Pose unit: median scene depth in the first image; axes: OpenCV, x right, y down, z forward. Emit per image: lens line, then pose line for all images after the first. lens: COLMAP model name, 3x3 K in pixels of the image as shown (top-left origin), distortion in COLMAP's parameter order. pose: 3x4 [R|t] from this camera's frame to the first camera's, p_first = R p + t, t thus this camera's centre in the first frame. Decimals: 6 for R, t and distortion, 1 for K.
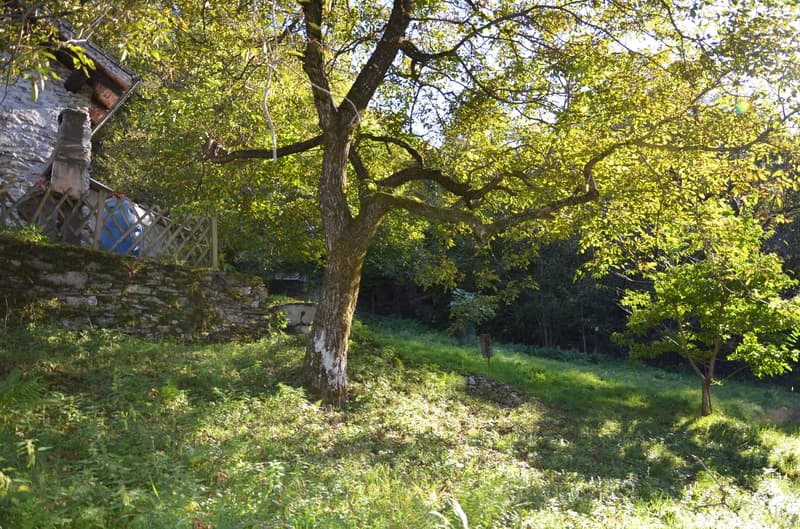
lens RADIAL K [[753.9, 0, 374.5], [0, 753.9, 279.7], [0, 0, 1]] dist [-0.045537, -0.013779]
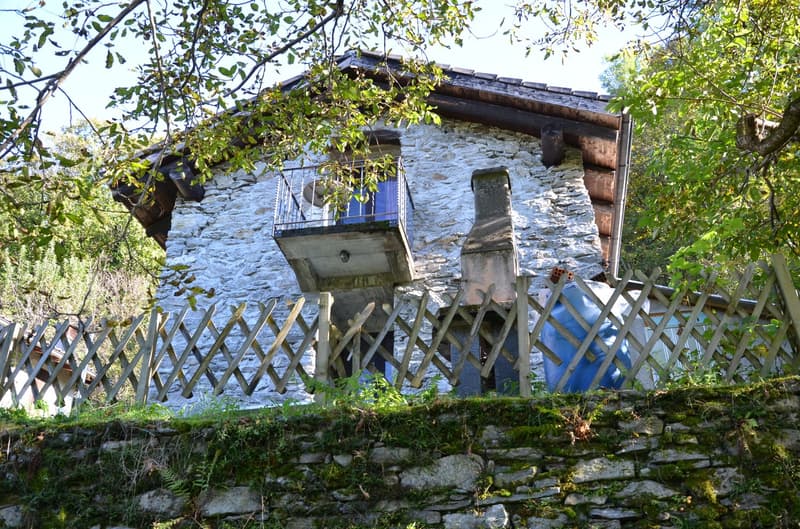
lens RADIAL K [[753.9, 0, 374.5], [0, 753.9, 279.7], [0, 0, 1]] dist [-0.045537, -0.013779]
pose [[0.610590, -0.320479, -0.724205, -0.059748], [0.179623, 0.946672, -0.267483, 0.001784], [0.771308, 0.033238, 0.635594, 0.639307]]
